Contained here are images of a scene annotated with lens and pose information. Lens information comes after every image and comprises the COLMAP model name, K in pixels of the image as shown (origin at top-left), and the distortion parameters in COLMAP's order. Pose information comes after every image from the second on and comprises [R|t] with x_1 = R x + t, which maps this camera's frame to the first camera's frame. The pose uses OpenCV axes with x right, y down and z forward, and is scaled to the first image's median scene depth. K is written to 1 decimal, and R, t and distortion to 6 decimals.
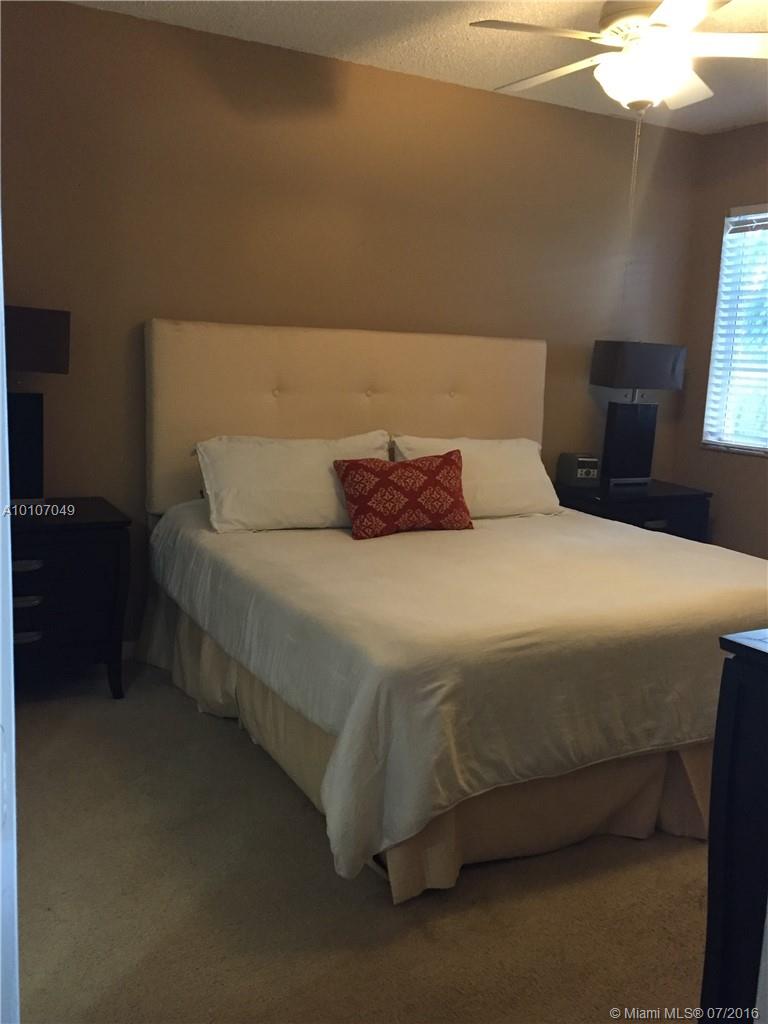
lens RADIAL K [[972.3, 0, 380.1], [0, 972.3, 508.0], [0, 0, 1]] dist [0.035236, 0.000000]
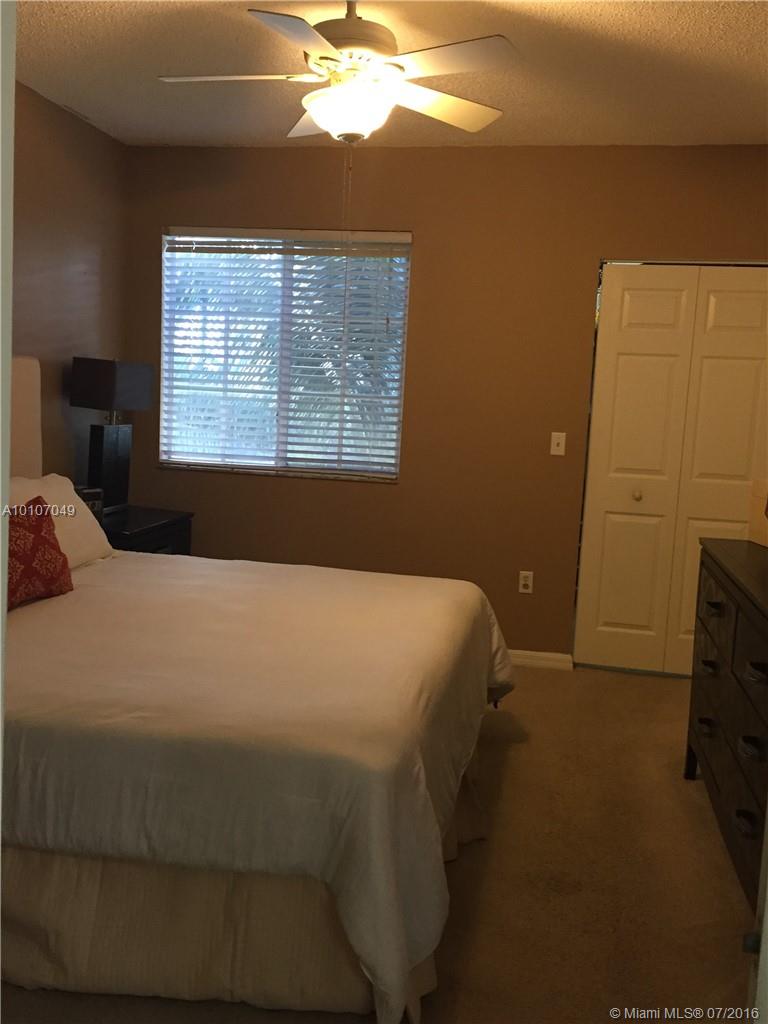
lens RADIAL K [[972.3, 0, 381.9], [0, 972.3, 516.8], [0, 0, 1]] dist [0.035236, 0.000000]
pose [[0.633604, -0.111735, 0.765547, -0.301186], [0.101542, 0.992966, 0.060886, -0.052262], [-0.766965, 0.039157, 0.640493, 0.212334]]
